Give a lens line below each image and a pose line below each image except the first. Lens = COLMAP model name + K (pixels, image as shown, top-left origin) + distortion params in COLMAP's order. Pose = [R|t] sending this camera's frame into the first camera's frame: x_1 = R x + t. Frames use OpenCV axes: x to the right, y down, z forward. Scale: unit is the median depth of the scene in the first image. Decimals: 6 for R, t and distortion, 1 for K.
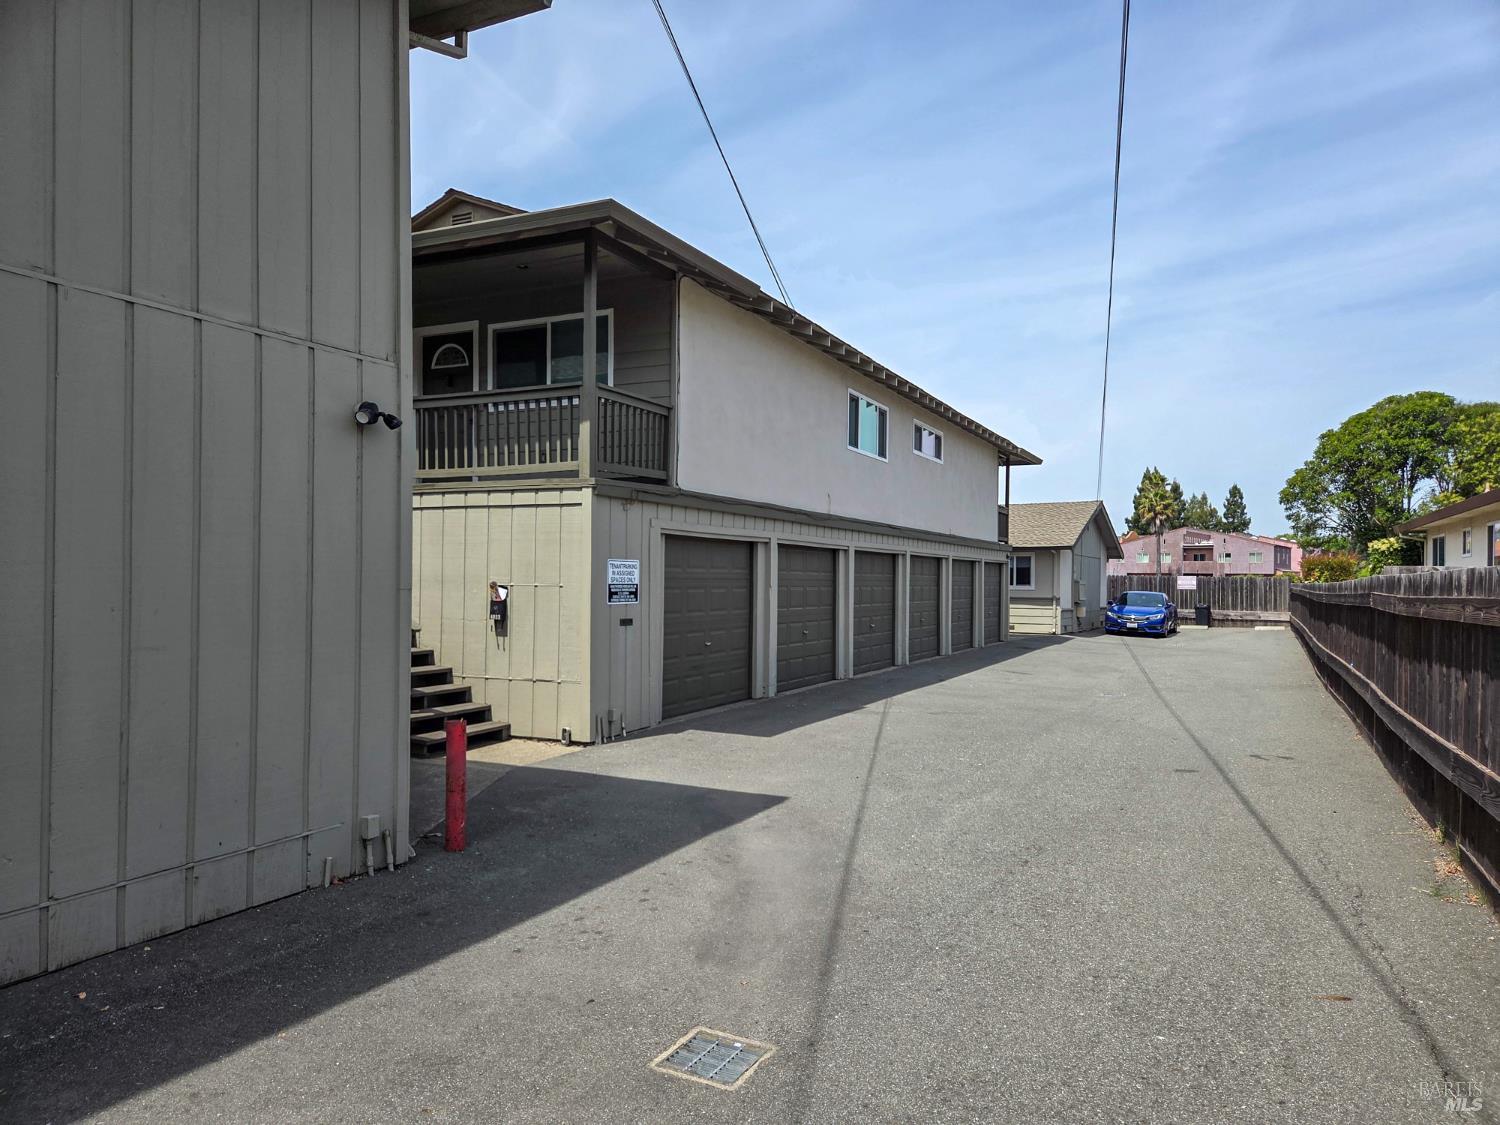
lens RADIAL K [[997.9, 0, 750.1], [0, 997.9, 569.1], [0, 0, 1]] dist [-0.000349, -0.000016]
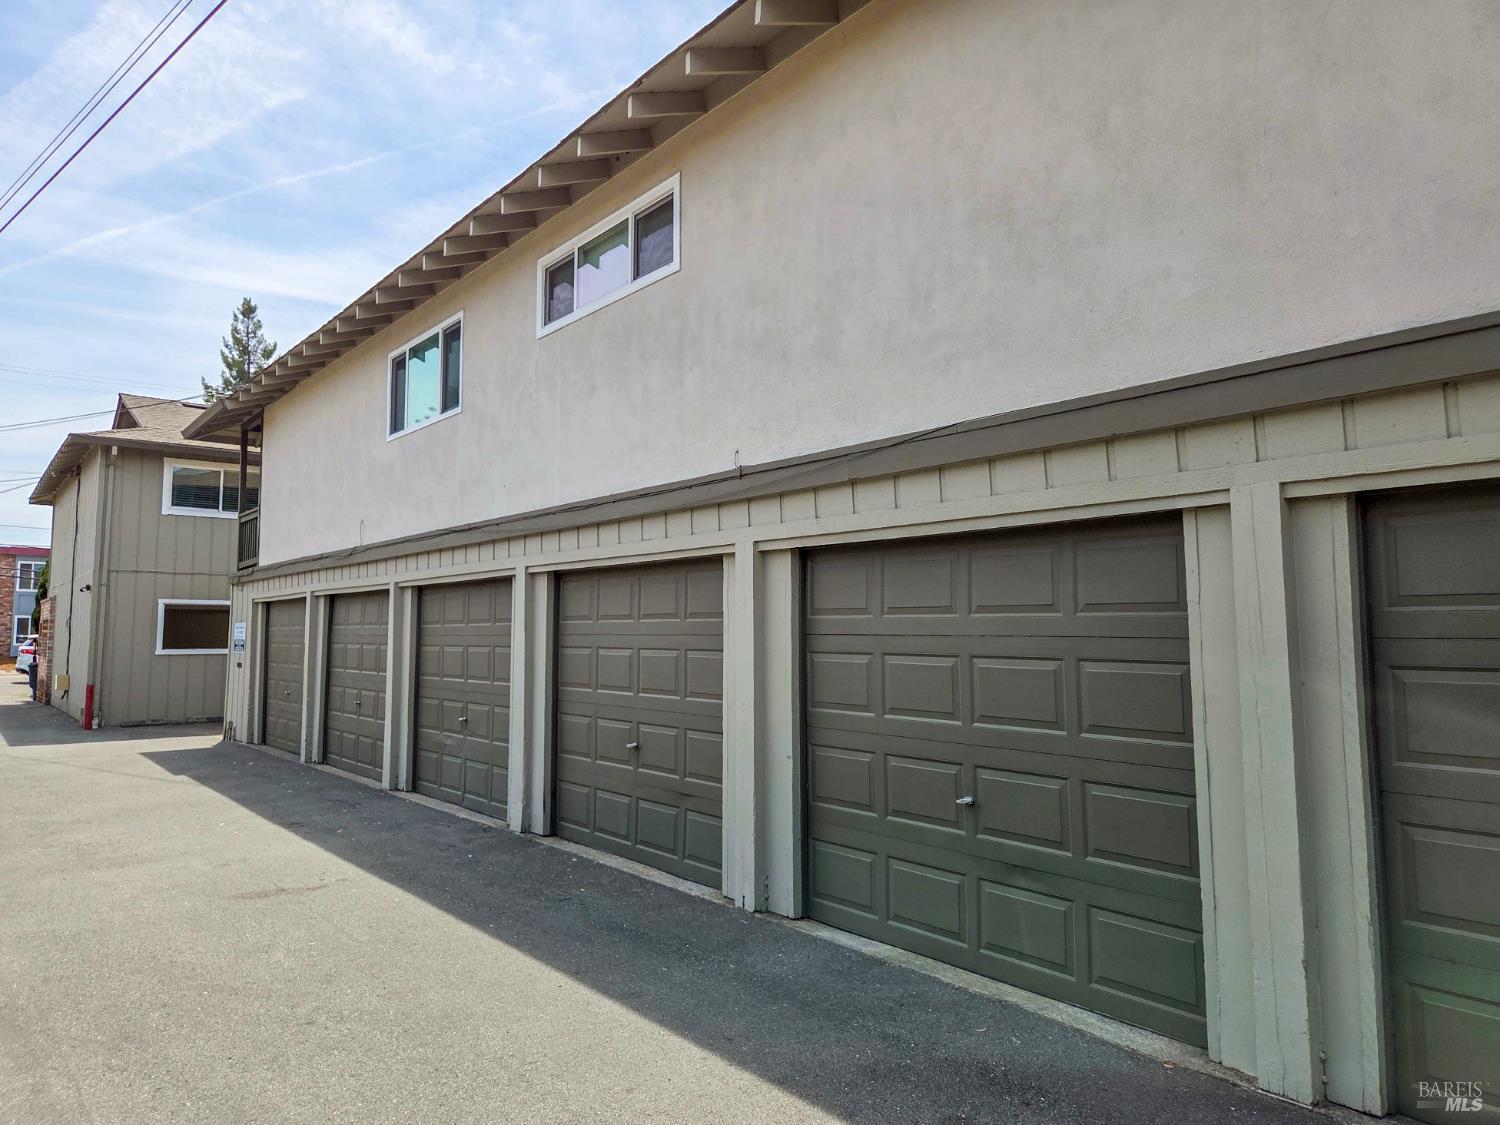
lens RADIAL K [[997.9, 0, 749.7], [0, 997.9, 562.5], [0, 0, 1]] dist [-0.000349, -0.000016]
pose [[-0.421598, -0.020299, -0.906556, 0.602415], [0.051511, 0.997599, -0.046293, 0.008117], [0.905319, -0.066215, -0.419540, 1.471863]]
